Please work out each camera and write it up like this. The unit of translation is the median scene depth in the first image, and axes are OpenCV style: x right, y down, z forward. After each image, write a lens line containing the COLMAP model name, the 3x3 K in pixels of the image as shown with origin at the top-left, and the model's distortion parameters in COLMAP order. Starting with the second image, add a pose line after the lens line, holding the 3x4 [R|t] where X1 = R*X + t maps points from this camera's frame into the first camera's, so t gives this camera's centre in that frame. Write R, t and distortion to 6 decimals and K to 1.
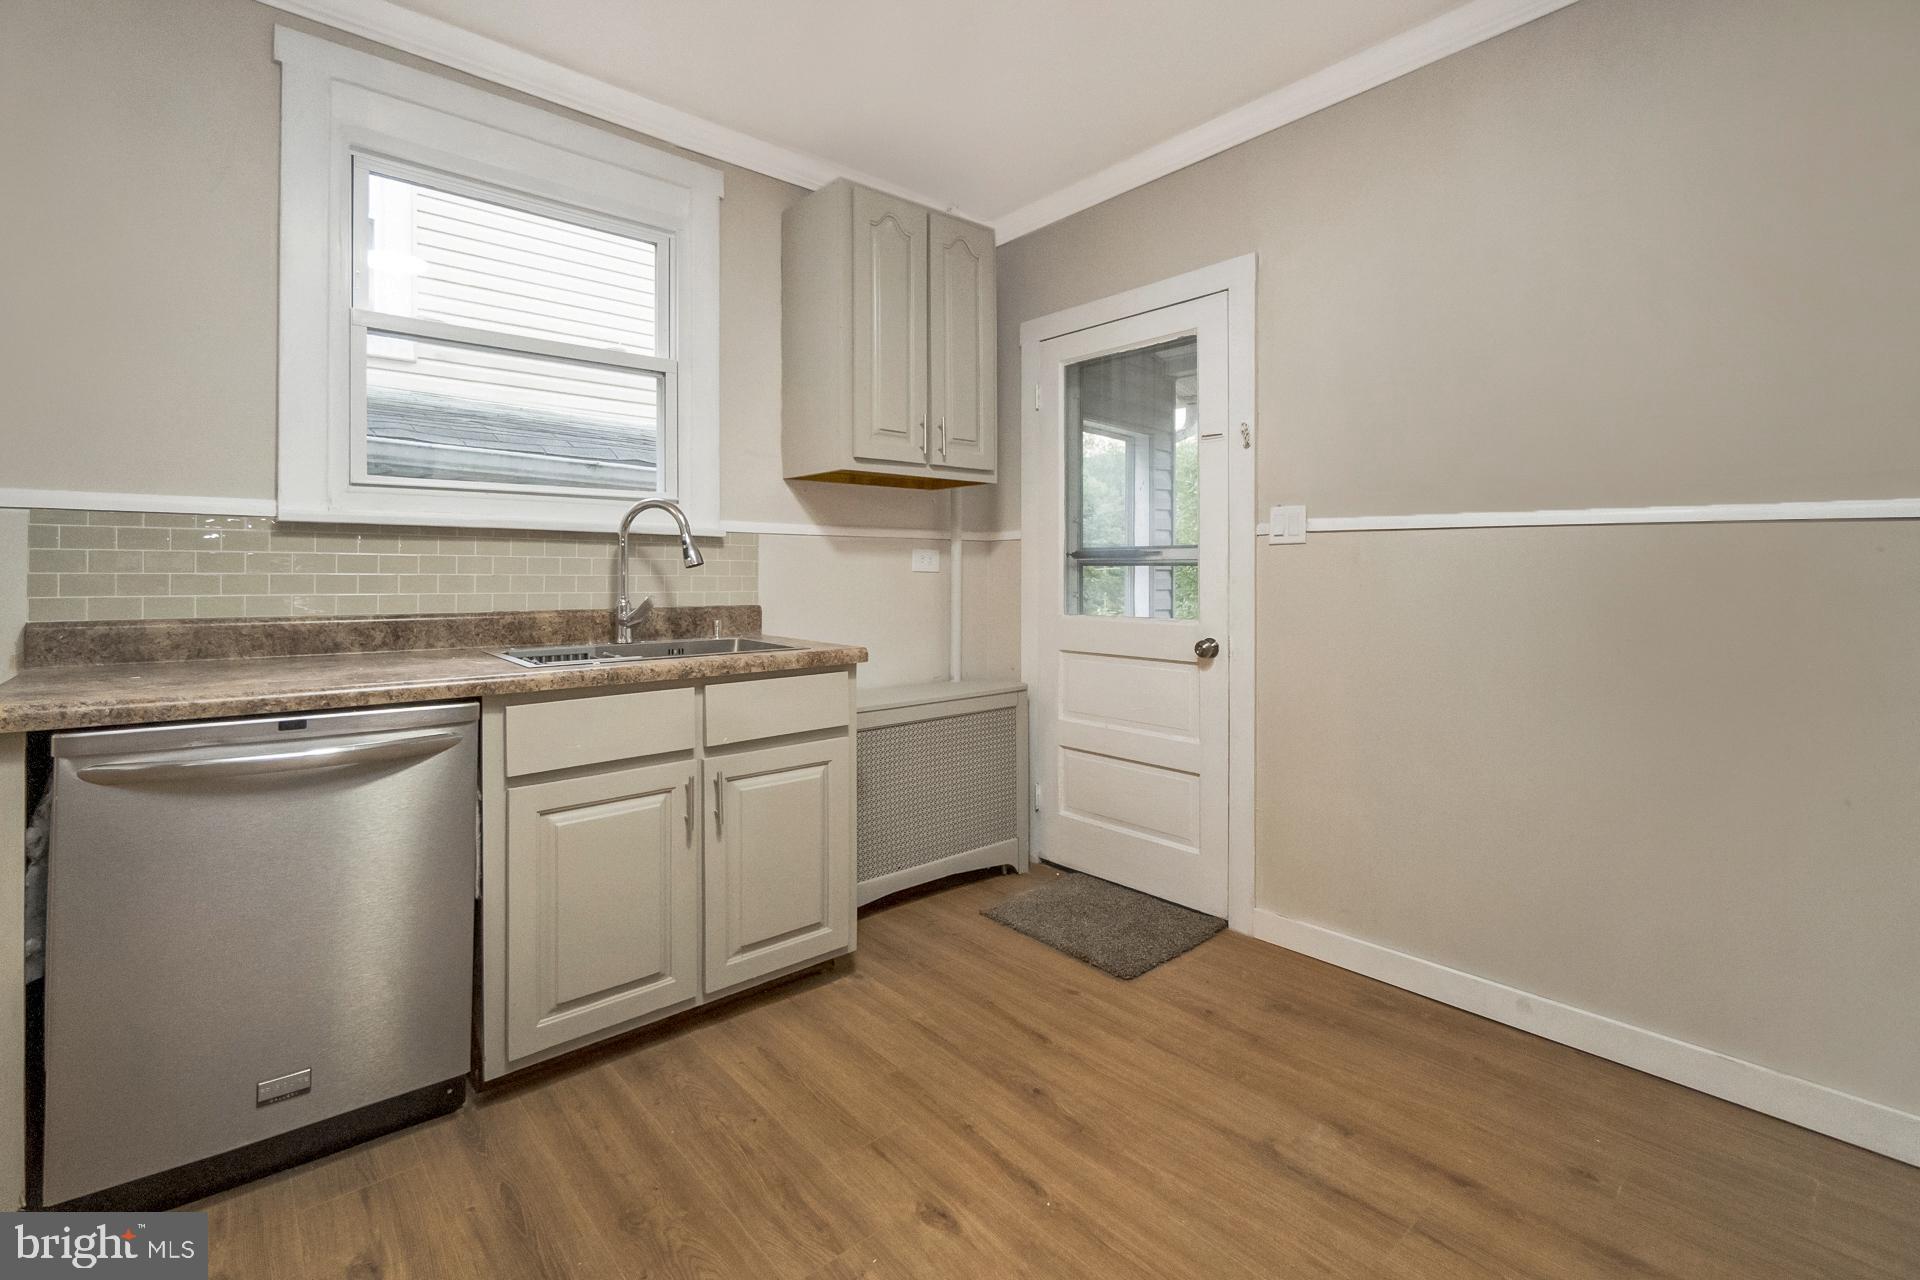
lens RADIAL K [[849.4, 0, 946.5], [0, 849.4, 571.4], [0, 0, 1]] dist [-0.009577, 0.000104]
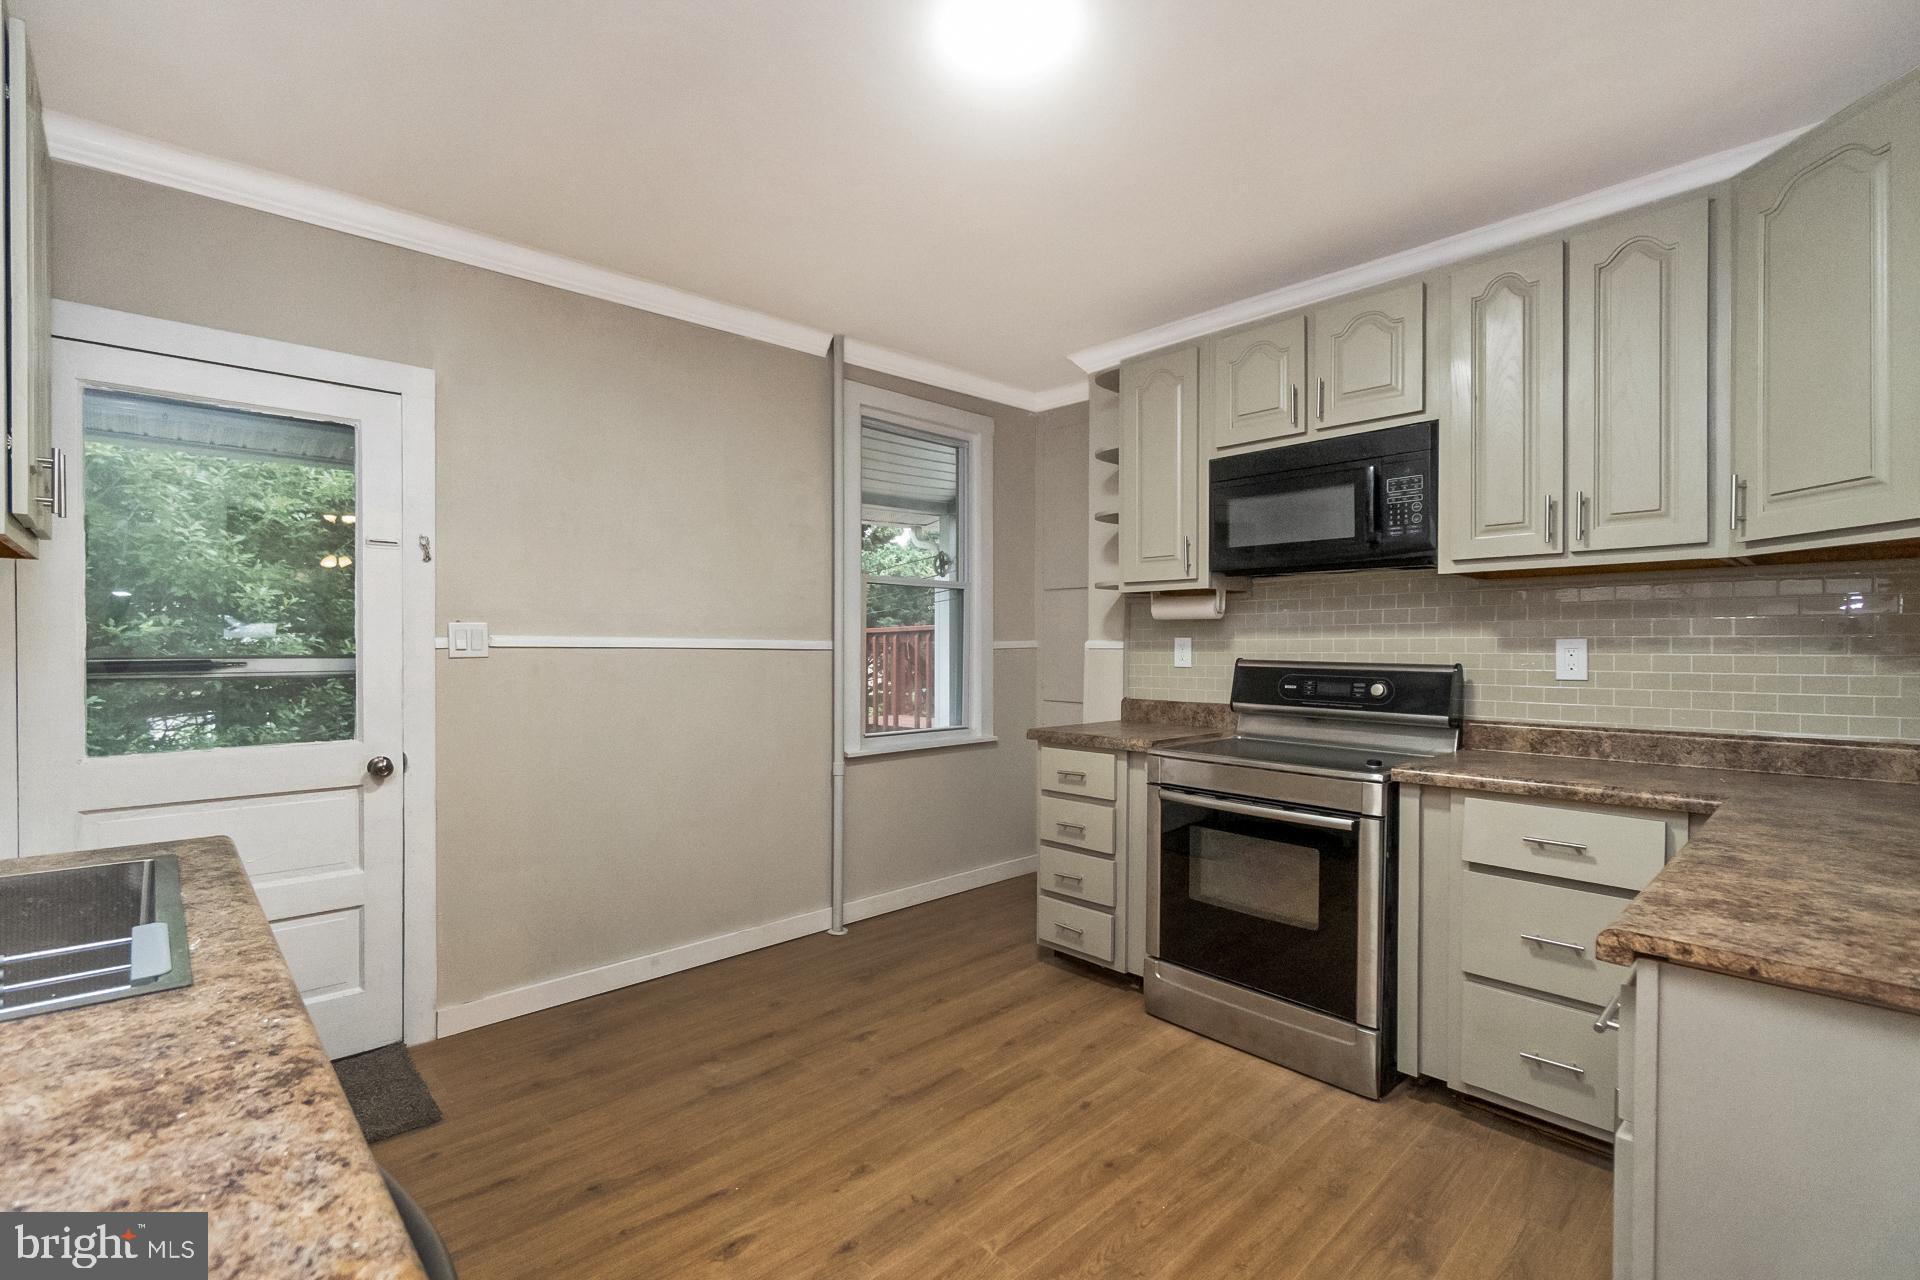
lens RADIAL K [[849.4, 0, 954.6], [0, 849.4, 644.6], [0, 0, 1]] dist [-0.009577, 0.000104]
pose [[-0.056227, -0.001146, 0.998417, -0.859843], [-0.010795, 0.999942, 0.000540, -0.067228], [-0.998360, -0.010747, -0.056236, 0.536310]]
